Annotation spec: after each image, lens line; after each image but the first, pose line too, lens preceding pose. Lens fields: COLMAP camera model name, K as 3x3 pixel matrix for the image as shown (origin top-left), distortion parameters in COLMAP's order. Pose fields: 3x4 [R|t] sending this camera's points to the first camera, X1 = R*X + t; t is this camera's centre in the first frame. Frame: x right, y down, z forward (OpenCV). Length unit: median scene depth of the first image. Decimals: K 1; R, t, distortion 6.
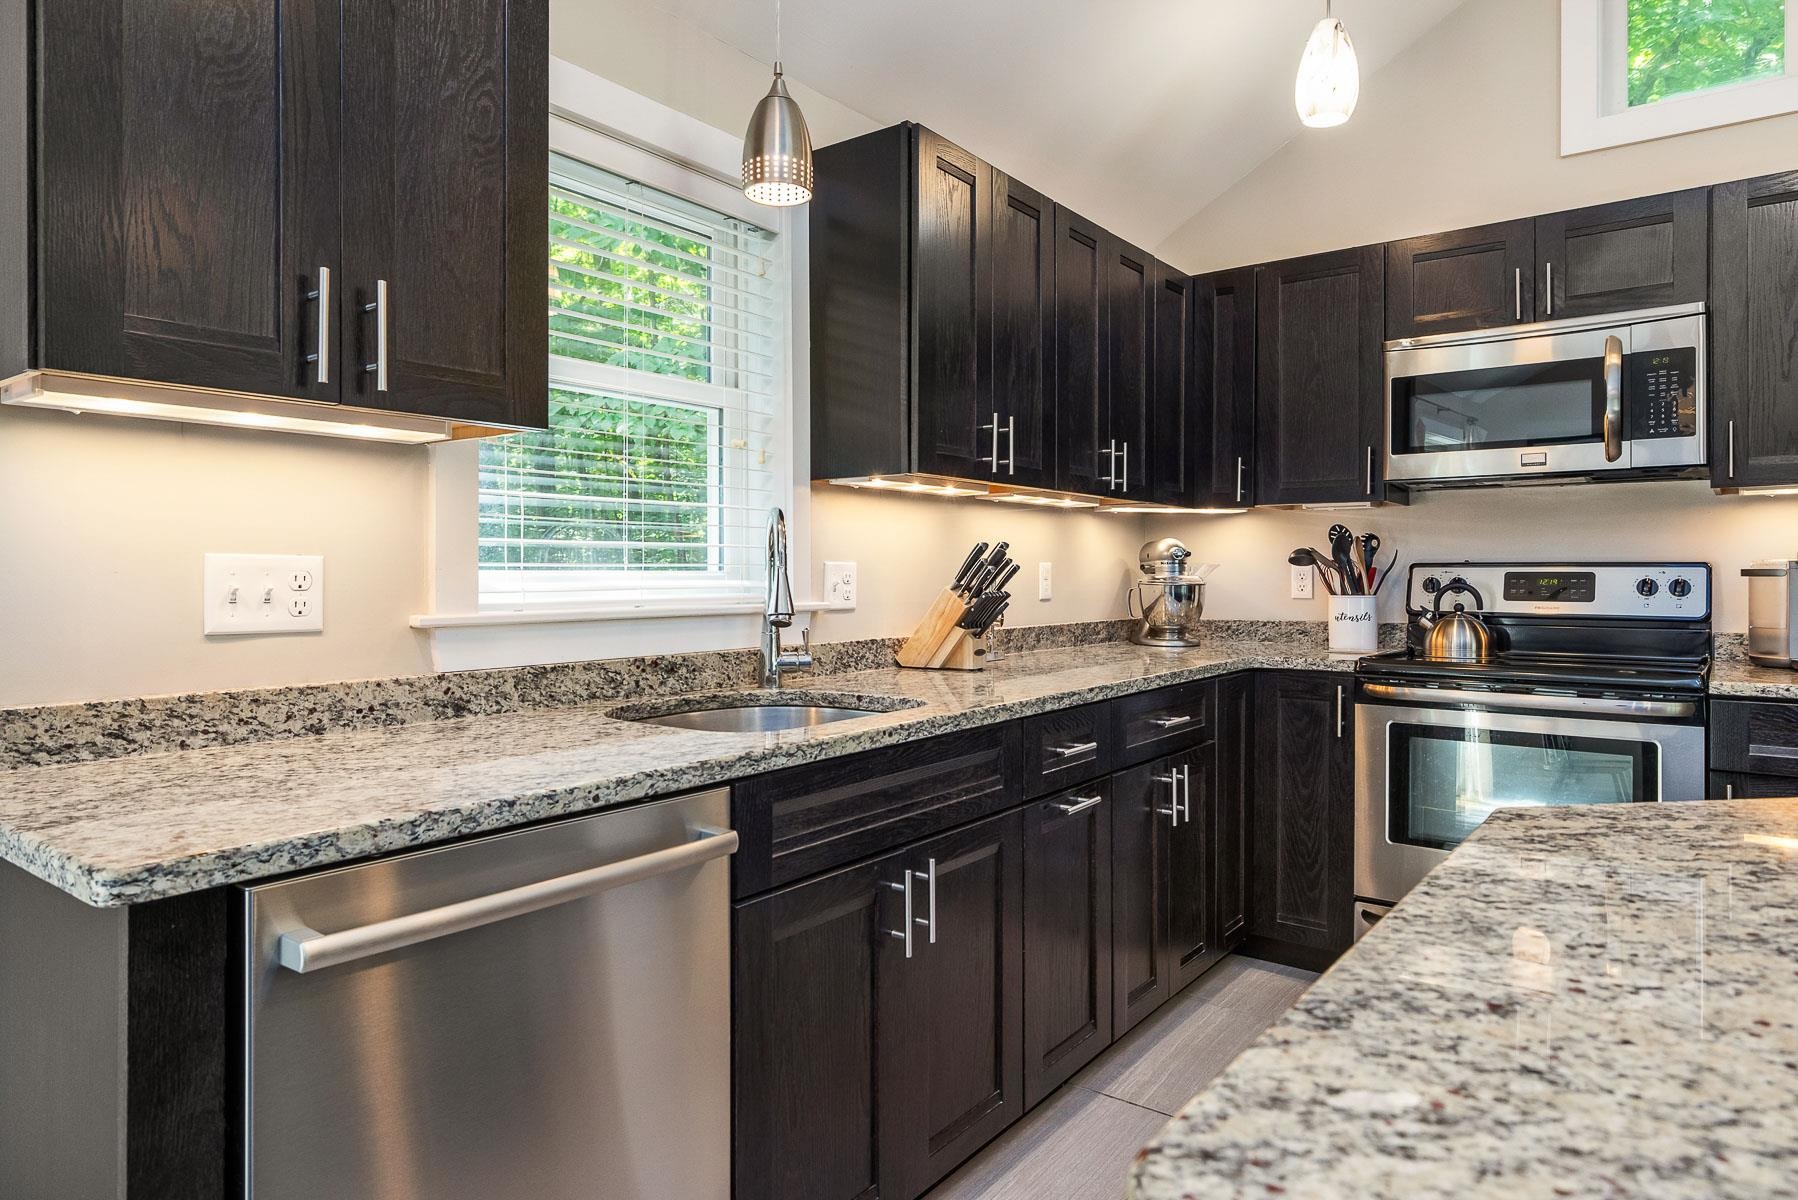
lens RADIAL K [[1084.4, 0, 897.2], [0, 1084.4, 580.4], [0, 0, 1]] dist [-0.002543, -0.002094]
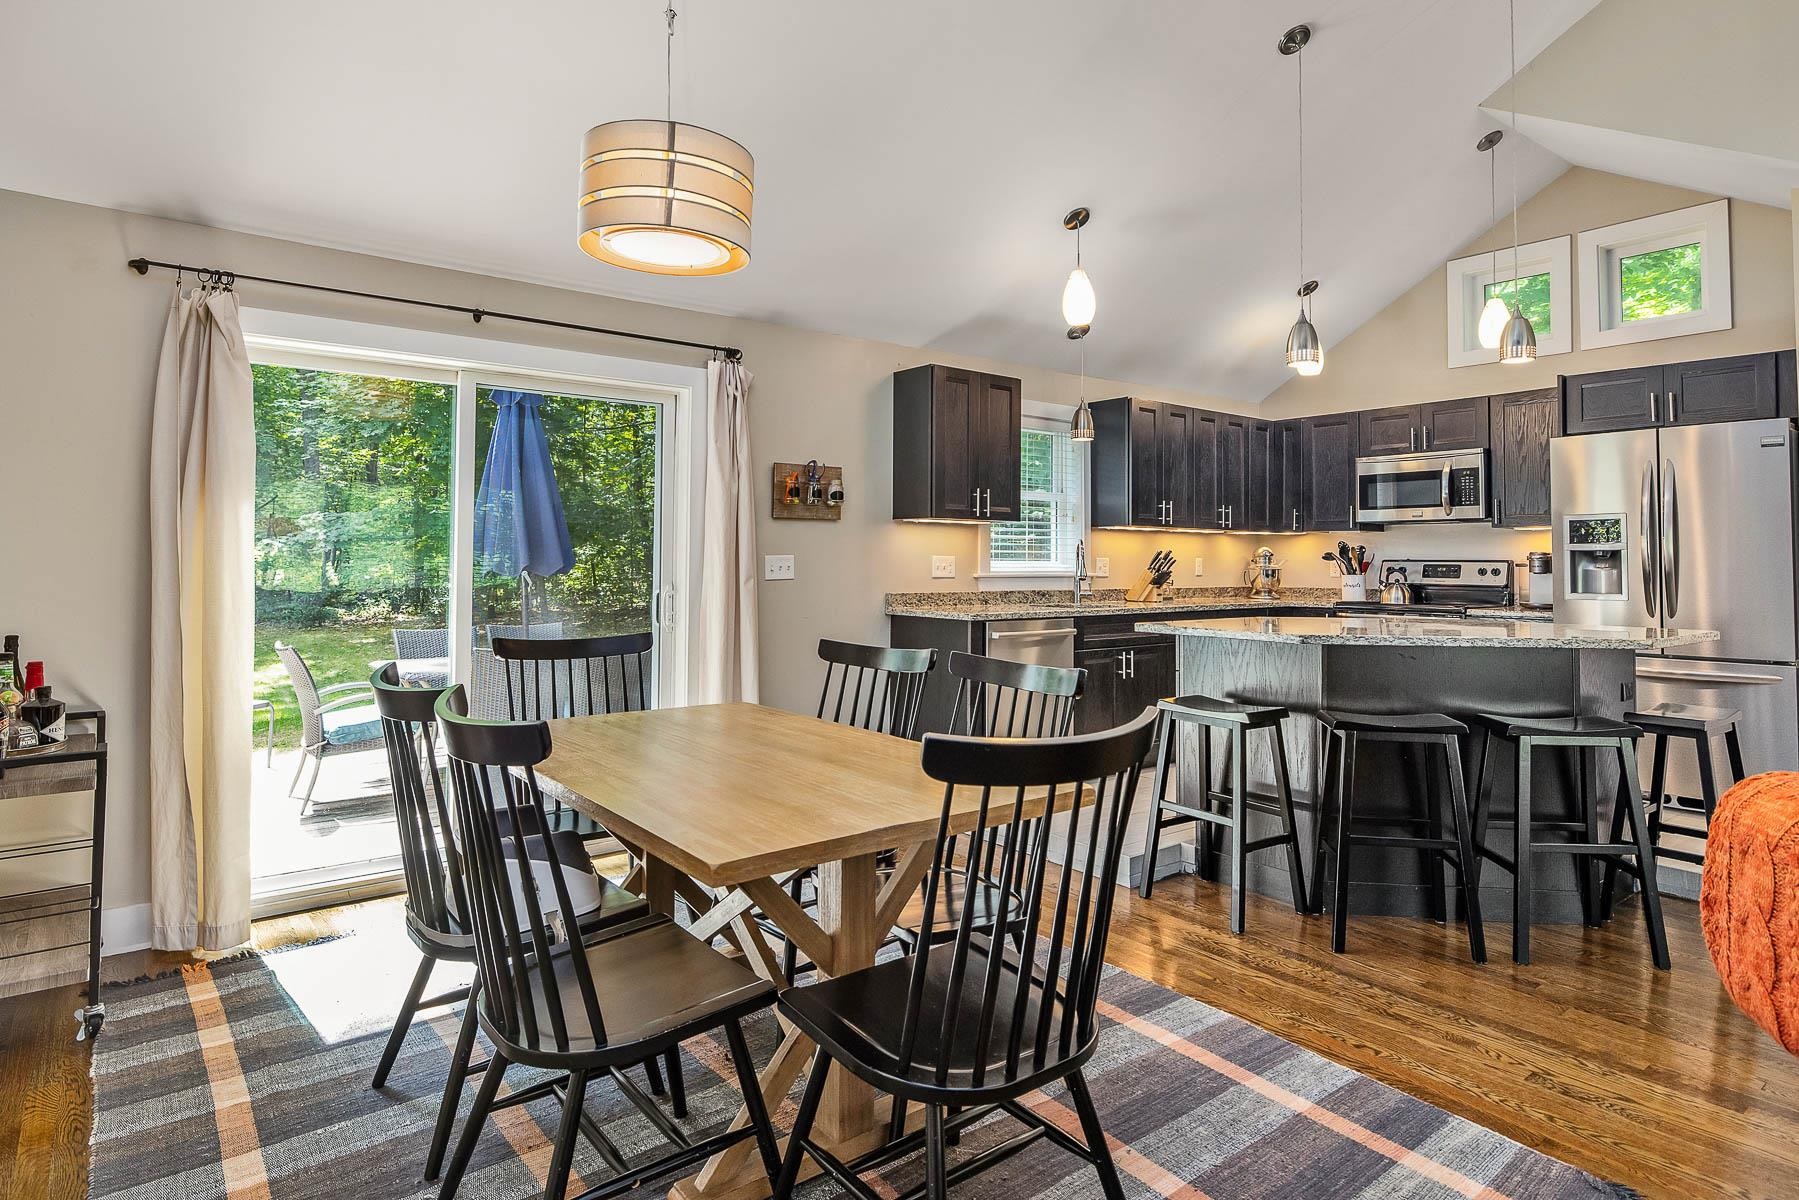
lens RADIAL K [[982.9, 0, 894.3], [0, 982.9, 538.1], [0, 0, 1]] dist [-0.004607, 0.000839]
pose [[0.967551, 0.000634, -0.252673, 0.052752], [-0.008868, 0.999466, -0.031453, 0.011338], [0.252518, 0.032673, 0.967040, -1.211344]]
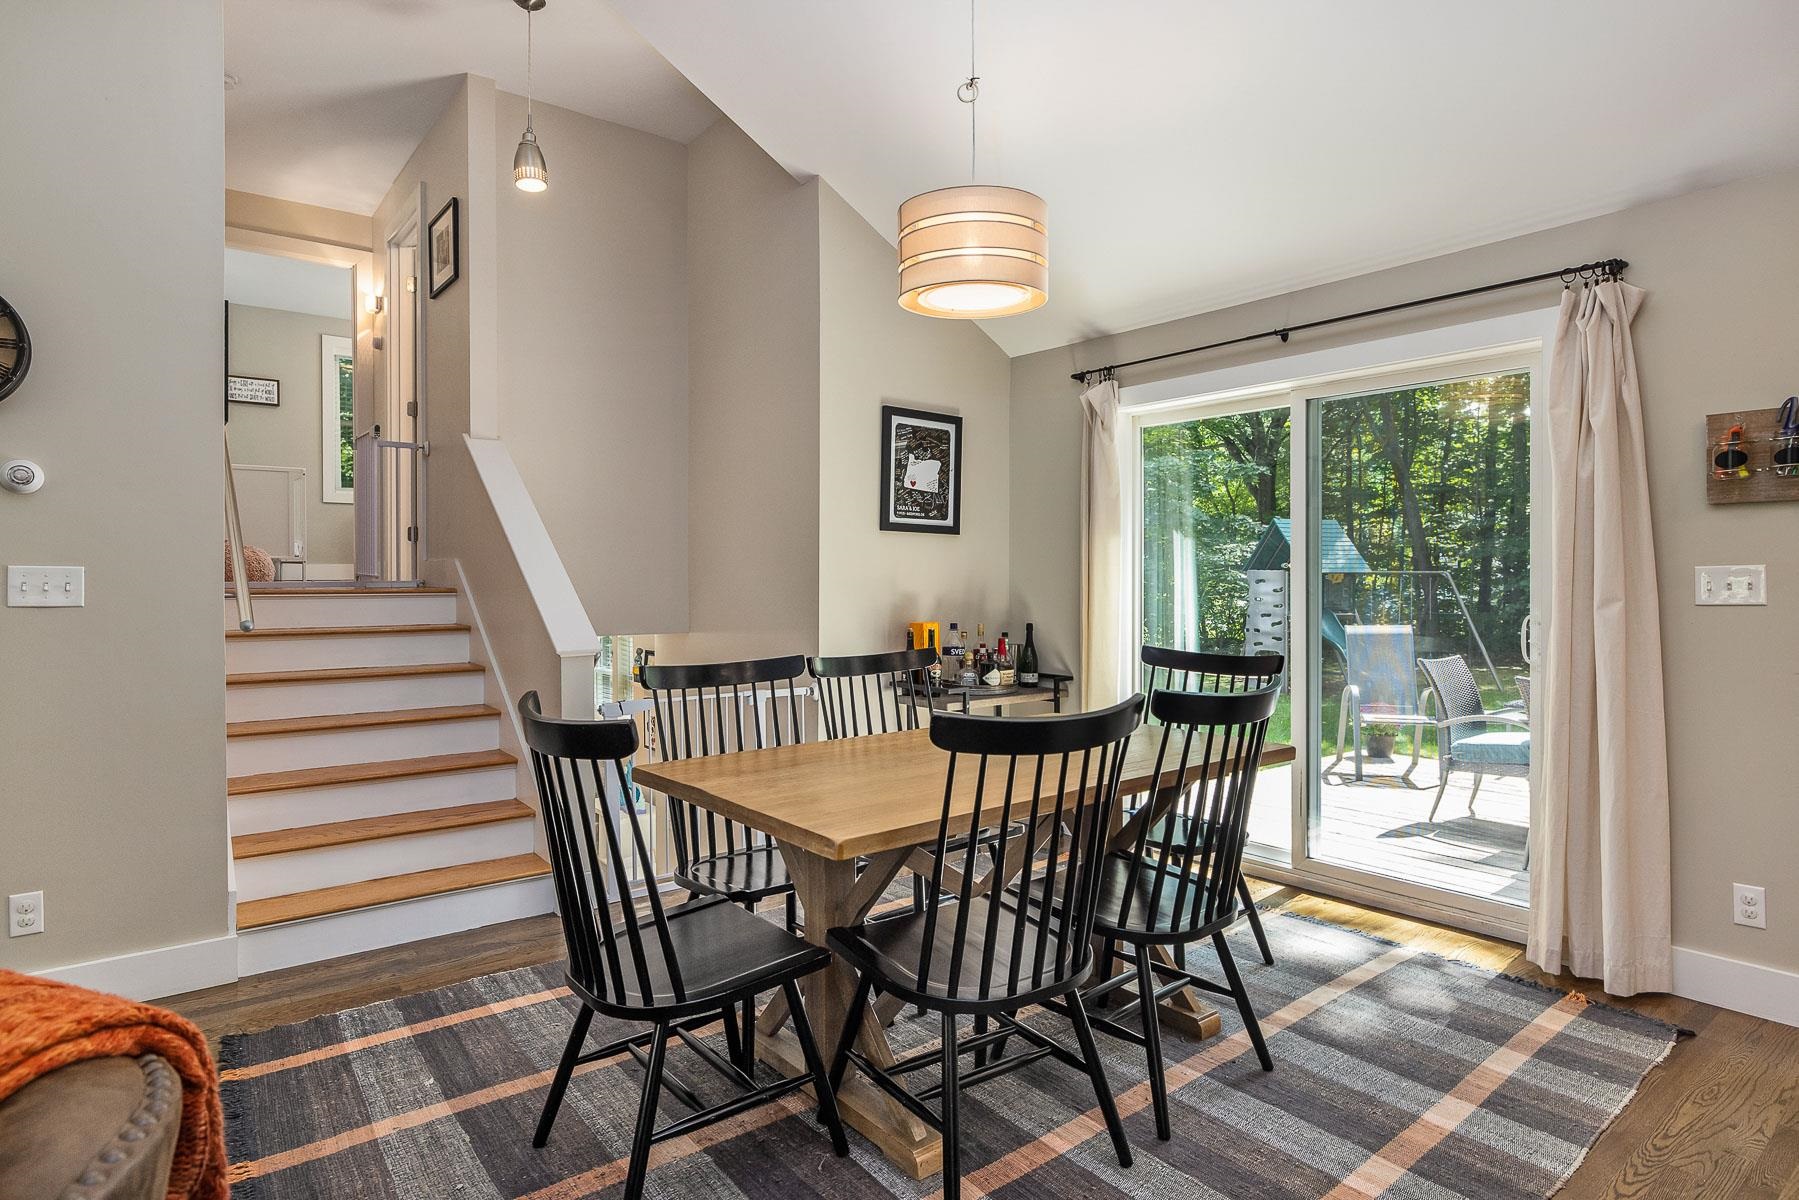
lens RADIAL K [[982.9, 0, 899.2], [0, 982.9, 592.3], [0, 0, 1]] dist [-0.004607, 0.000839]
pose [[-0.241057, 0.018520, -0.970334, 0.592442], [-0.008334, 0.999742, 0.021152, 0.003307], [0.970475, 0.013185, -0.240840, -0.300354]]
